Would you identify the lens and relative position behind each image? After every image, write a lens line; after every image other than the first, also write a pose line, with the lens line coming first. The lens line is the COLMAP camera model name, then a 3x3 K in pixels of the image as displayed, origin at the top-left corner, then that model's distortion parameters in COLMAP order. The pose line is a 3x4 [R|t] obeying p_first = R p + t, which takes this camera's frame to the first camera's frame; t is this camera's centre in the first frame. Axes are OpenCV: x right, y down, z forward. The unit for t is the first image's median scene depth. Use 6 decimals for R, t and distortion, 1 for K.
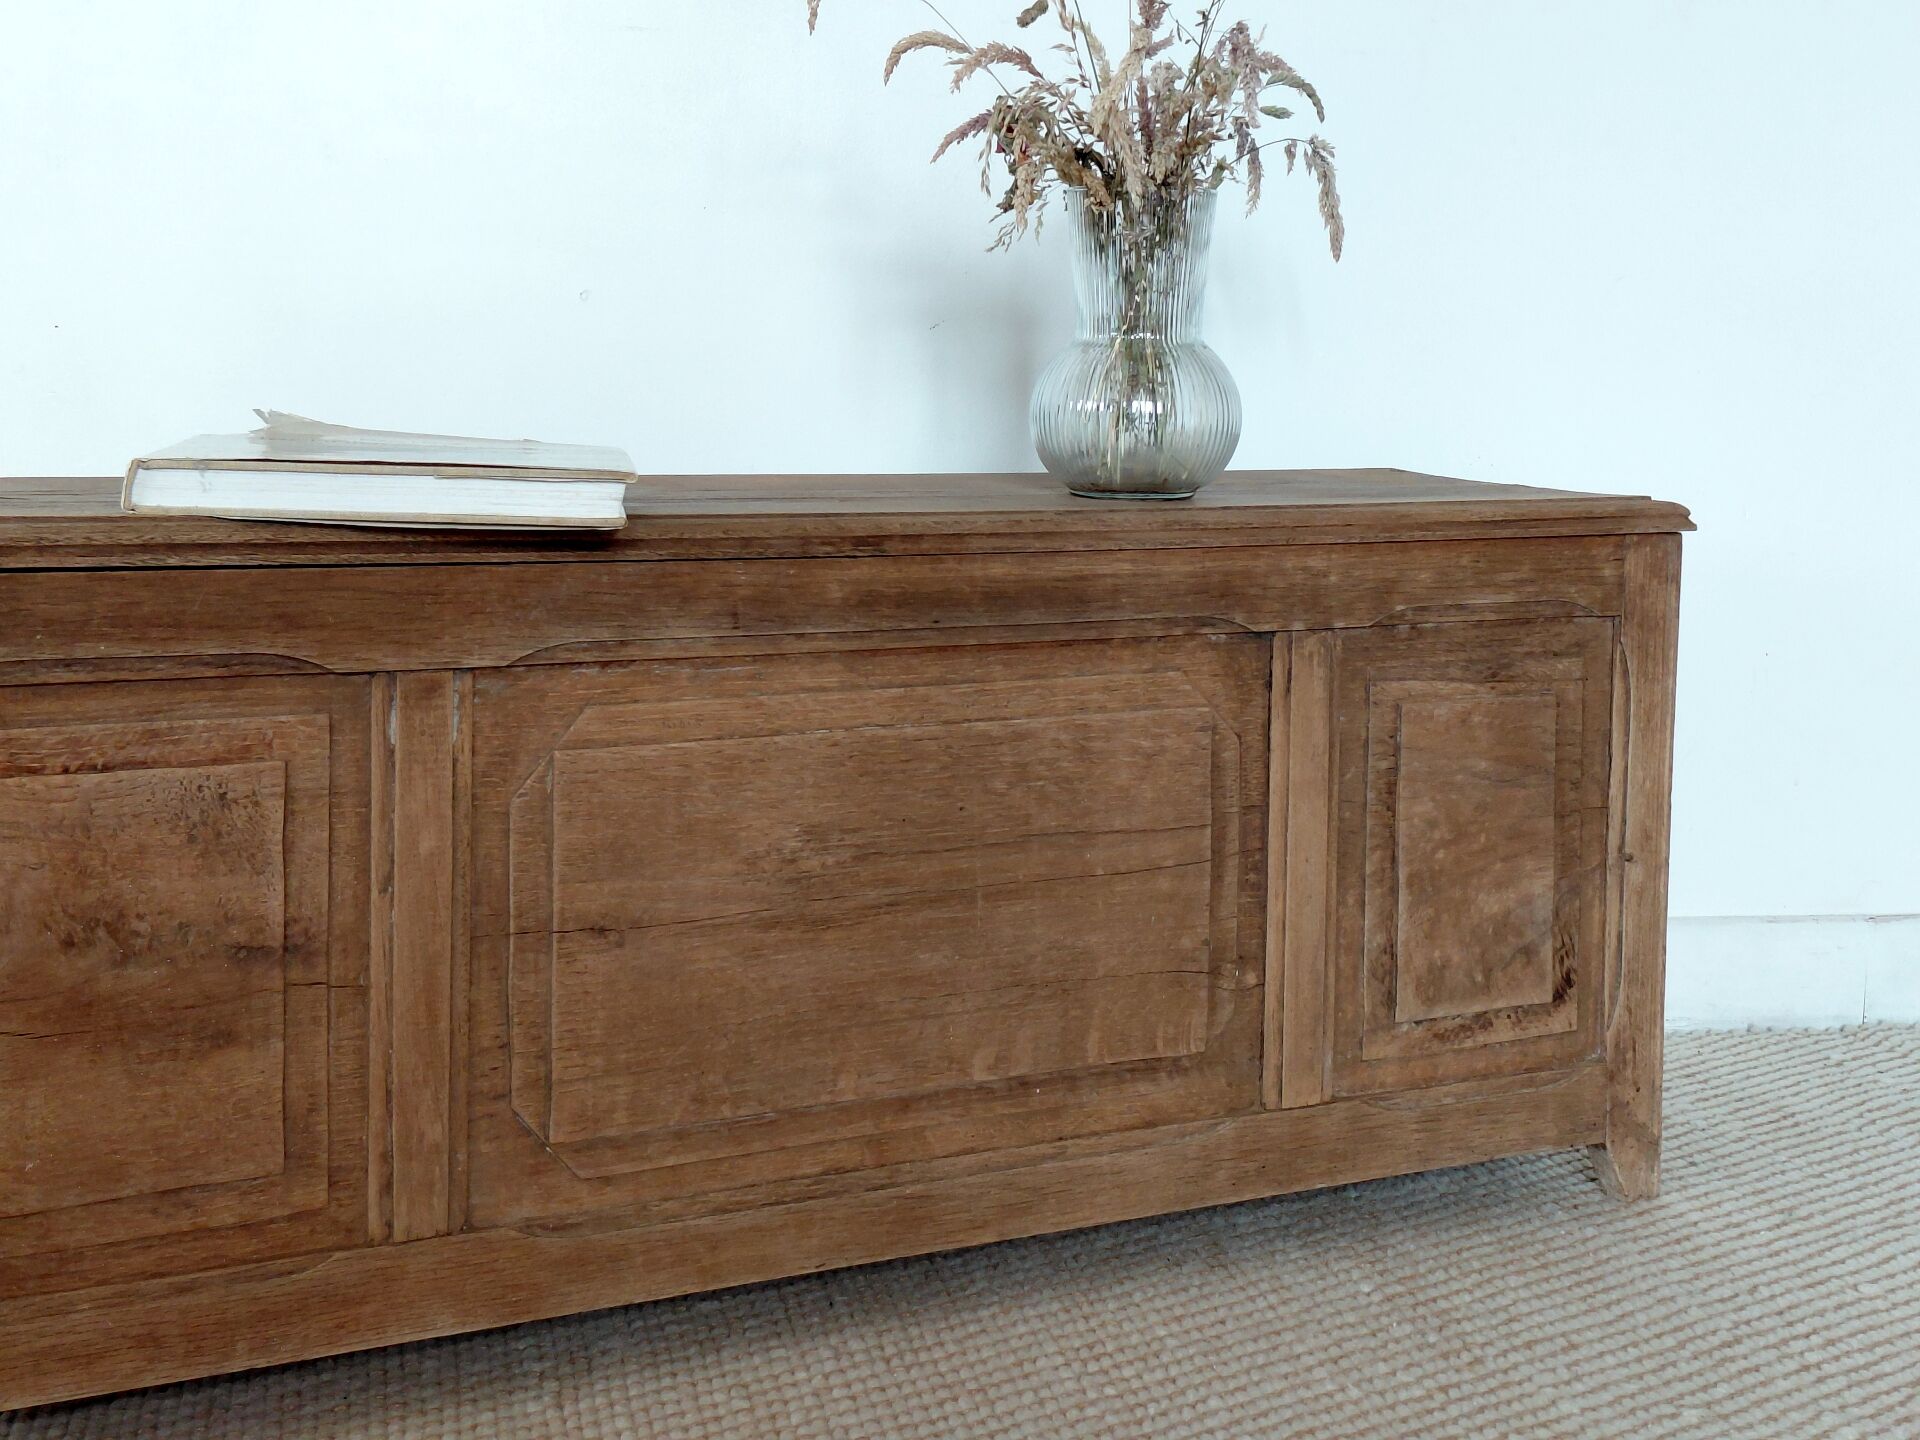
lens RADIAL K [[2824.1, 0, 972.7], [0, 2824.1, 679.5], [0, 0, 1]] dist [0.264475, -0.926512]
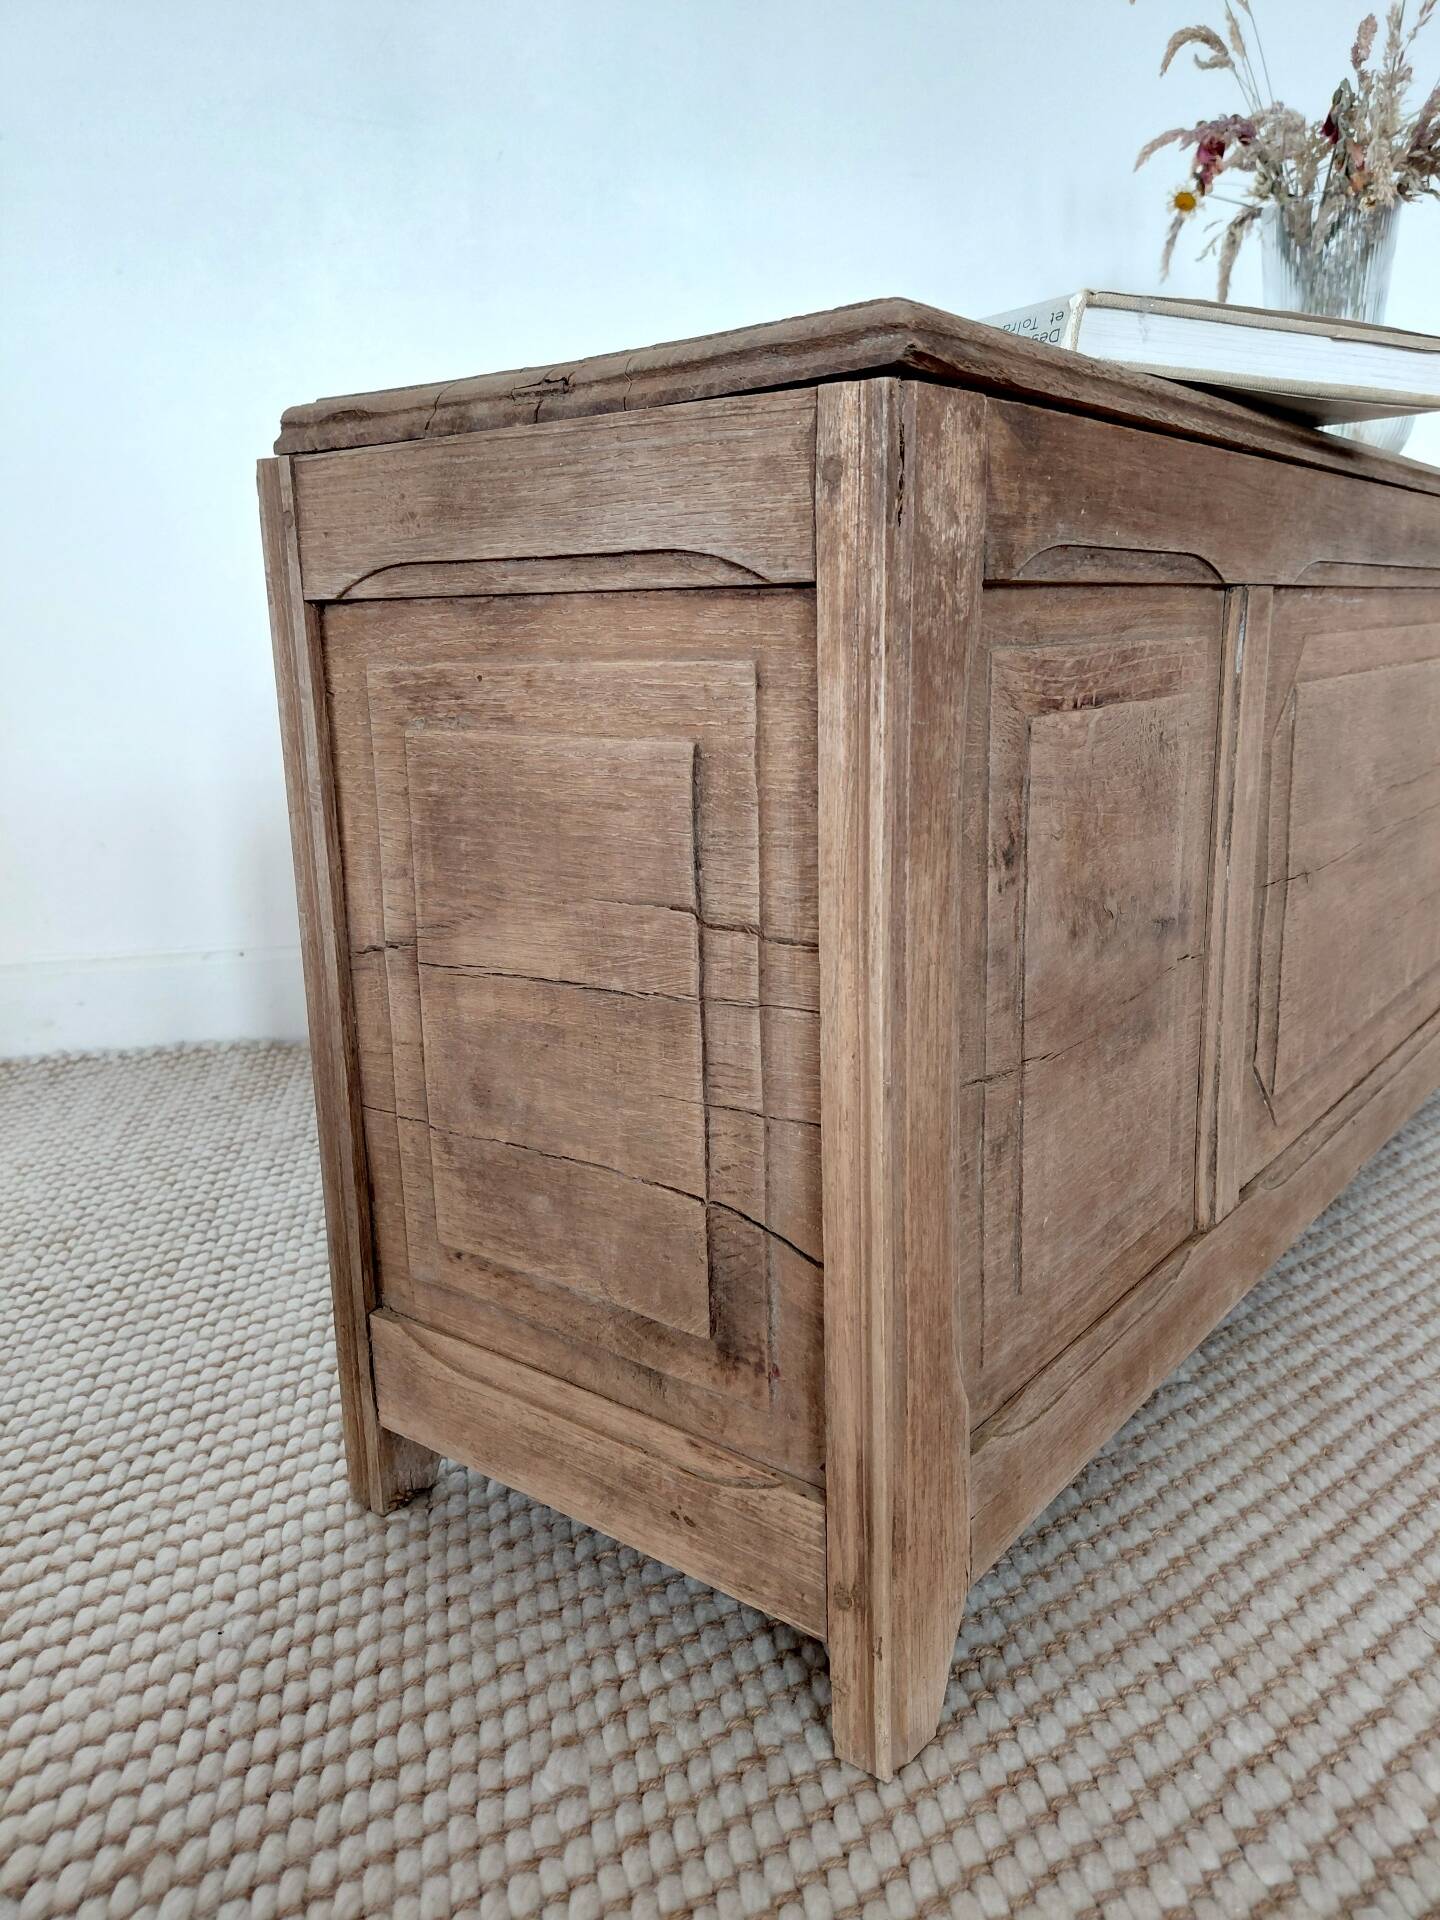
lens RADIAL K [[1426.2, 0, 720.0], [0, 1426.2, 960.0], [0, 0, 1]] dist [0.208910, -0.564020]
pose [[0.931872, -0.128902, 0.339114, -0.479393], [0.092234, 0.988213, 0.122179, 0.037963], [-0.350867, -0.082577, 0.932777, 0.598745]]
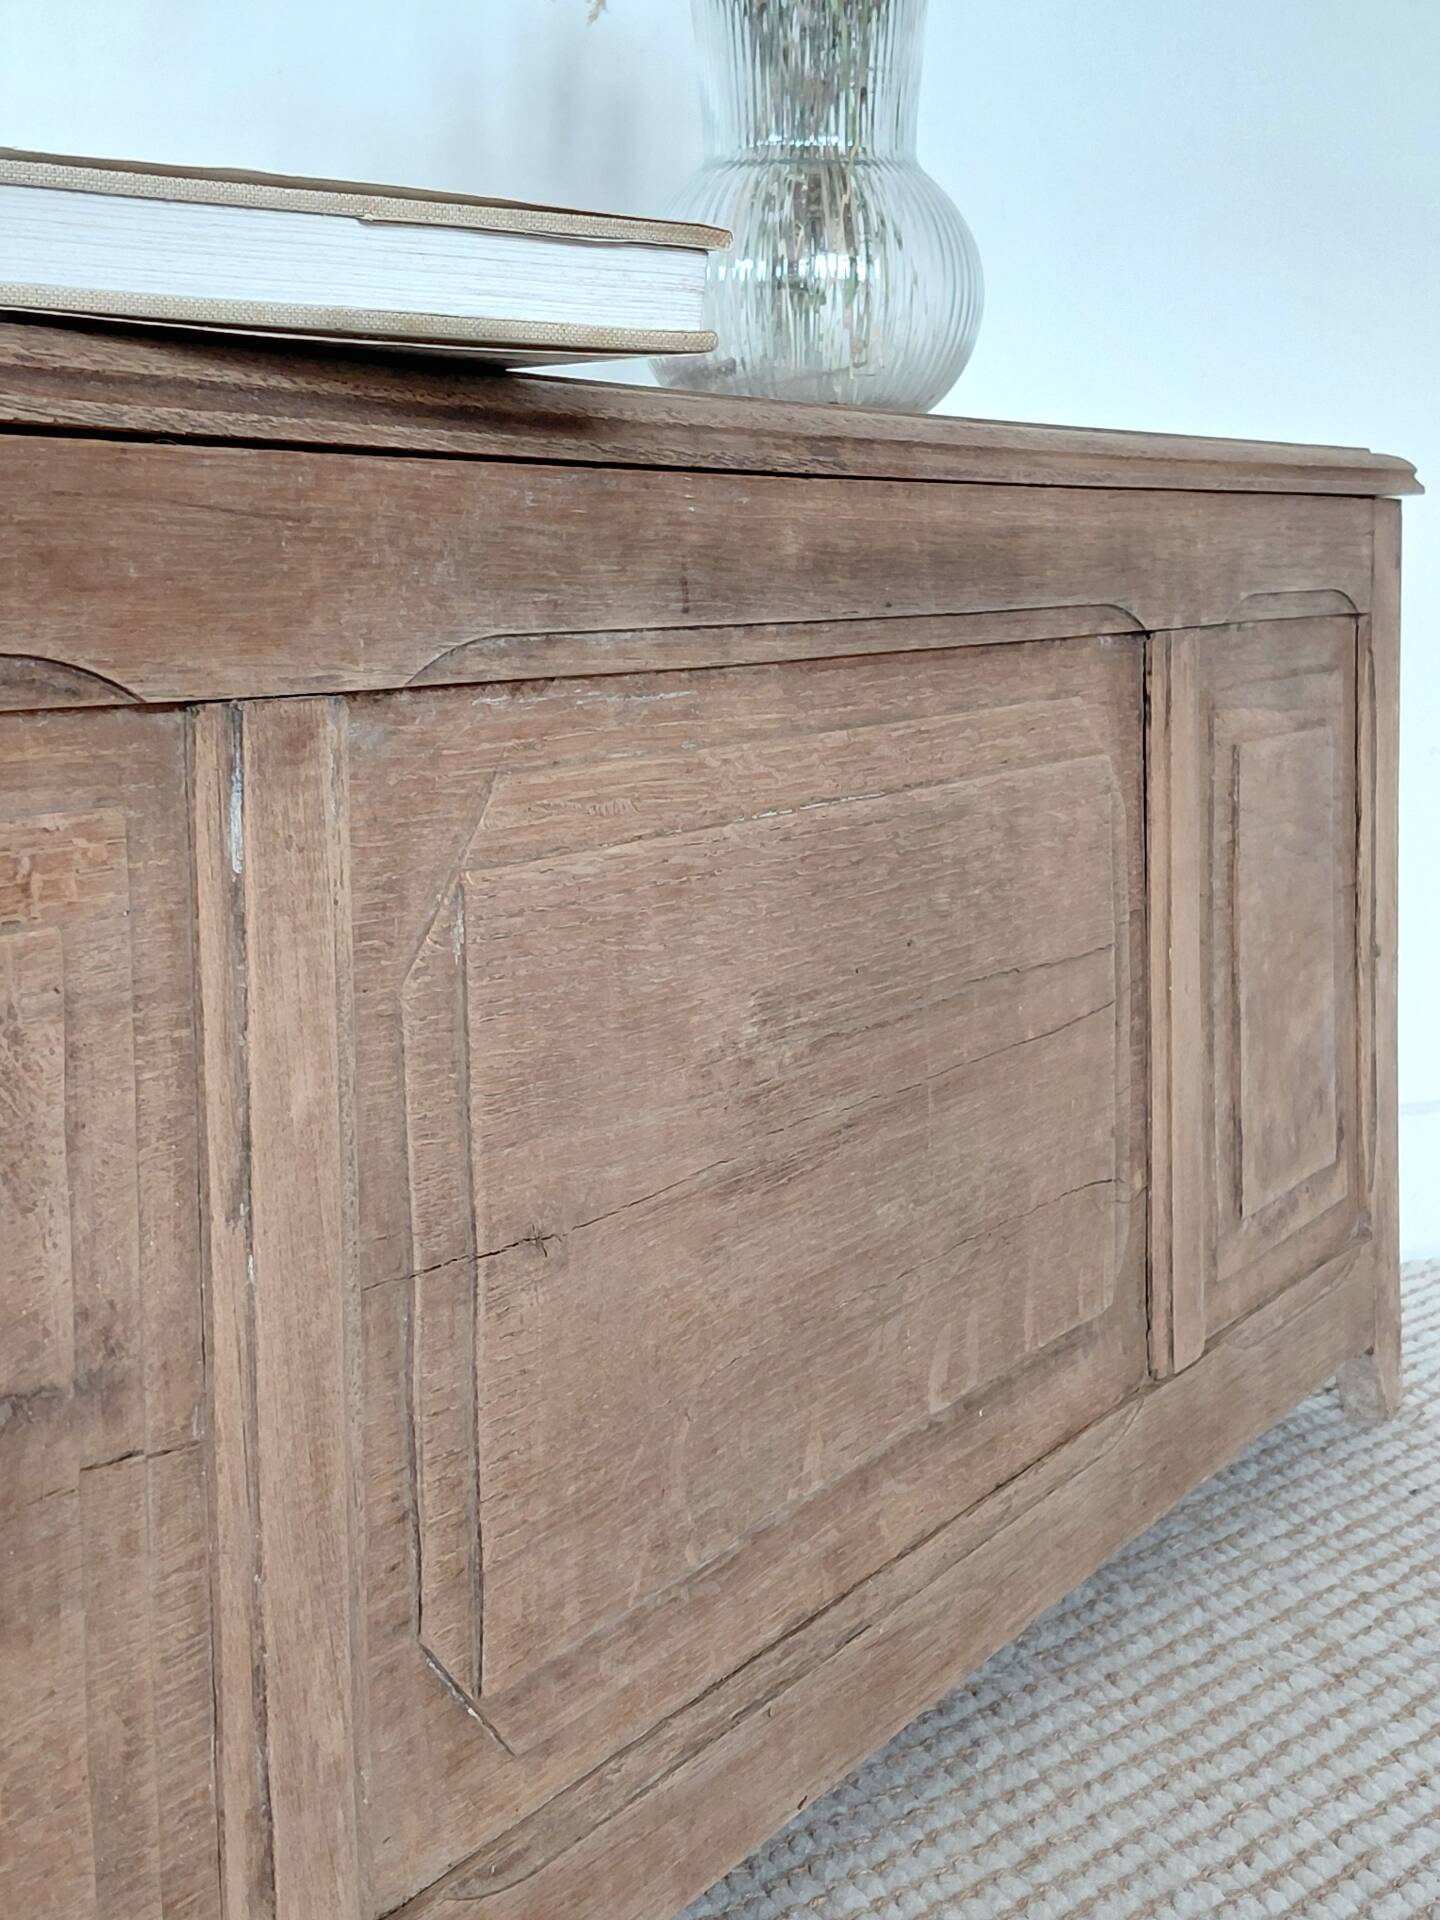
lens RADIAL K [[2824.1, 0, 737.7], [0, 2824.1, 969.2], [0, 0, 1]] dist [0.264475, -0.926512]
pose [[0.866261, -0.101735, 0.489124, -0.327969], [0.090228, 0.994806, 0.047117, 0.022325], [-0.491377, 0.003317, 0.870941, 0.554285]]
